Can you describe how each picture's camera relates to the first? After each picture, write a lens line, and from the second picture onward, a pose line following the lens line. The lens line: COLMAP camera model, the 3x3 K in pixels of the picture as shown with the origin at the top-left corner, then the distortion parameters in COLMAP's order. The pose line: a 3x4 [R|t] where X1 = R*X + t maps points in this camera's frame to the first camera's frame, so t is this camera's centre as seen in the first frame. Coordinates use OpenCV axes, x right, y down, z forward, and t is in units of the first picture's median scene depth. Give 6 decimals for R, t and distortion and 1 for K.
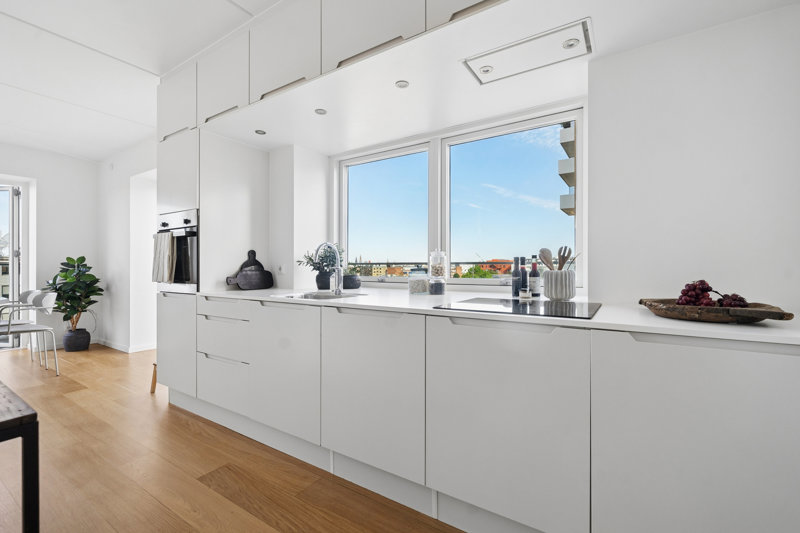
lens RADIAL K [[345.2, 0, 395.1], [0, 345.2, 264.8], [0, 0, 1]] dist [-0.000628, -0.000067]
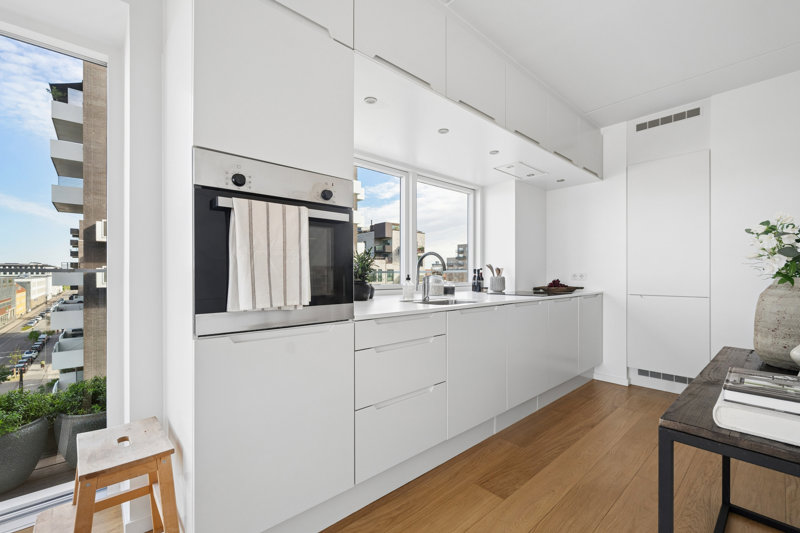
lens RADIAL K [[345.2, 0, 396.7], [0, 345.2, 273.6], [0, 0, 1]] dist [-0.000628, -0.000067]
pose [[0.265929, 0.003390, 0.963987, -1.104672], [-0.002974, 0.999992, -0.002696, 0.005417], [-0.963988, -0.002150, 0.265937, 0.730756]]
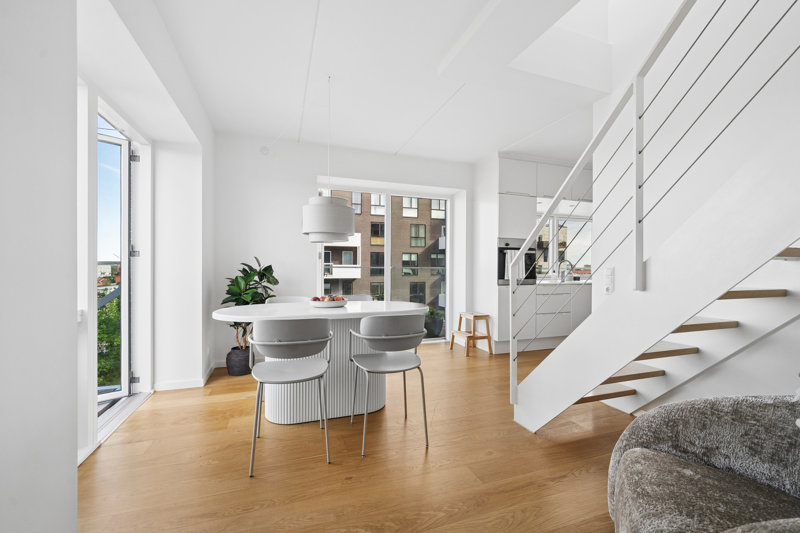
lens RADIAL K [[345.2, 0, 399.3], [0, 345.2, 267.7], [0, 0, 1]] dist [-0.000628, -0.000067]
pose [[0.597294, 0.005930, 0.802000, -2.884907], [-0.014433, 0.999890, 0.003356, -0.003670], [-0.801892, -0.013580, 0.597314, 0.356302]]
